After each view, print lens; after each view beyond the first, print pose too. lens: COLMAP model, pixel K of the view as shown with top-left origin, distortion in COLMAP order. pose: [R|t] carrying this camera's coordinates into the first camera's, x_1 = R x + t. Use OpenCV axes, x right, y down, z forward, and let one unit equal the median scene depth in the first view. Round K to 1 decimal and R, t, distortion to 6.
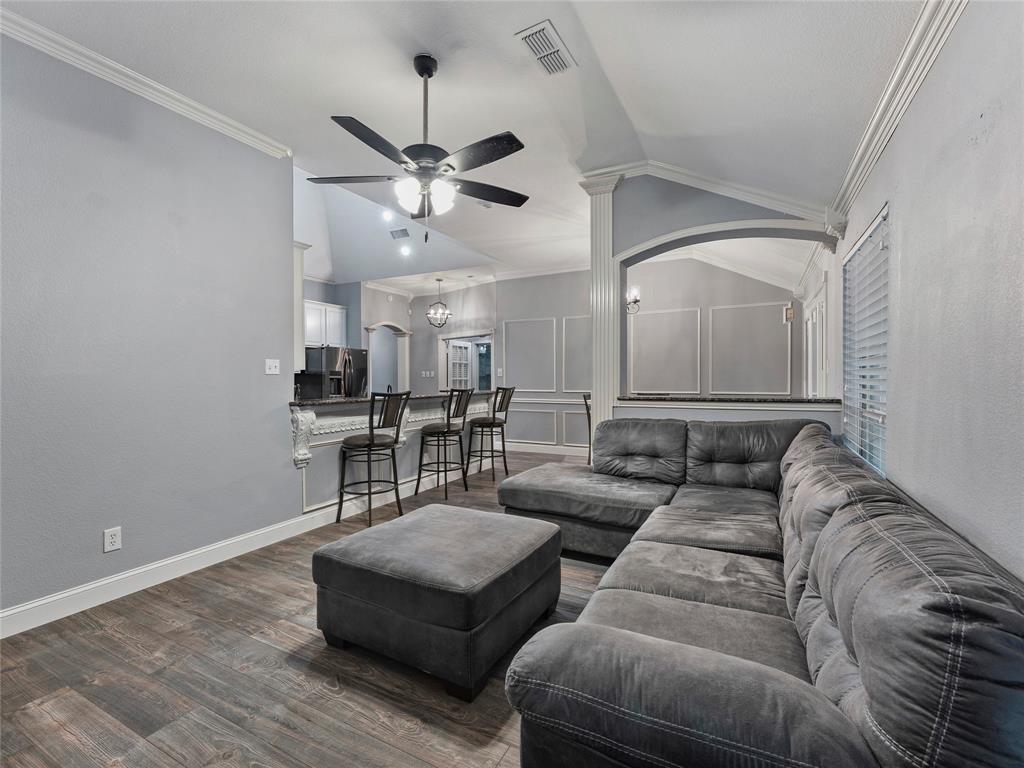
lens RADIAL K [[461.5, 0, 512.0], [0, 461.5, 384.0], [0, 0, 1]] dist [-0.002215, 0.000678]
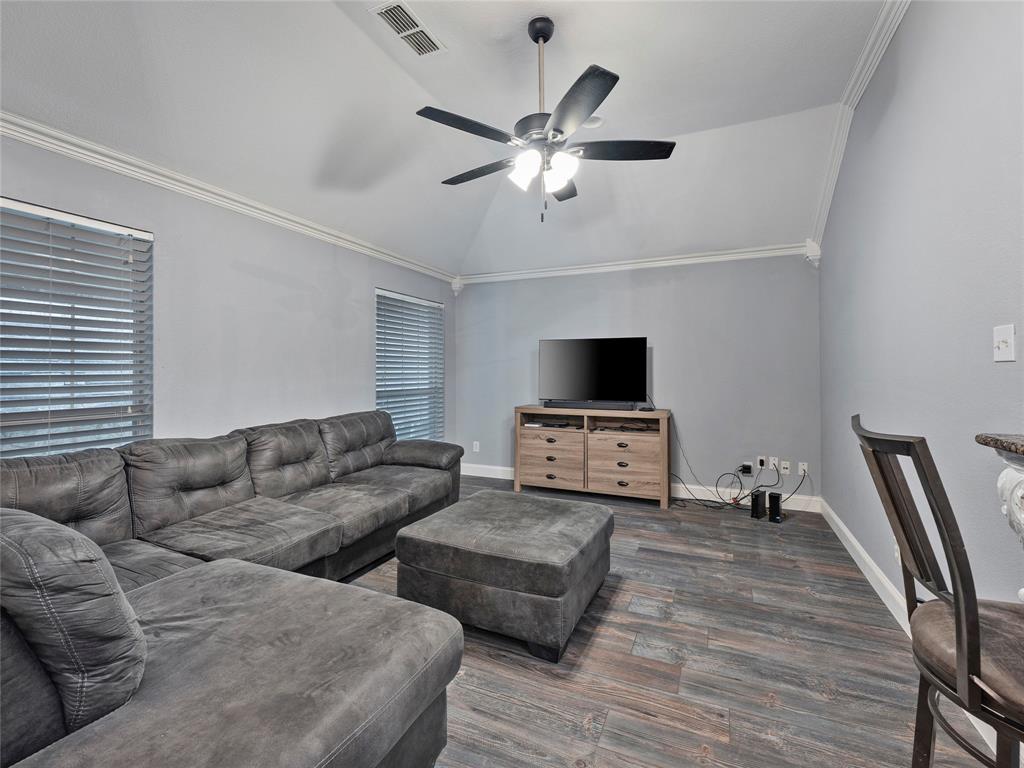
lens RADIAL K [[461.5, 0, 512.0], [0, 461.5, 384.0], [0, 0, 1]] dist [-0.002215, 0.000678]
pose [[-0.997862, 0.004756, -0.065182, -0.066079], [0.002218, 0.999239, 0.038955, -0.024854], [0.065318, 0.038727, -0.997113, 1.926900]]
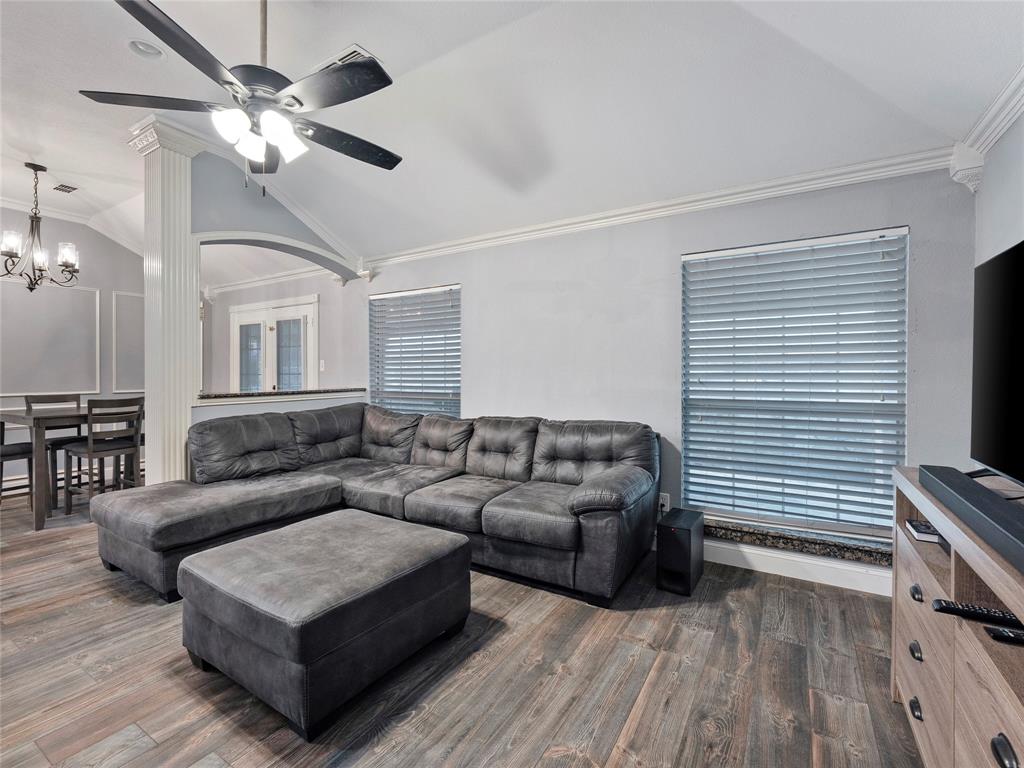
lens RADIAL K [[461.5, 0, 512.0], [0, 461.5, 384.0], [0, 0, 1]] dist [-0.002215, 0.000678]
pose [[0.058645, -0.018788, 0.998102, -0.944434], [0.015166, 0.999724, 0.017927, 0.000528], [-0.998164, 0.014086, 0.058914, 0.556134]]
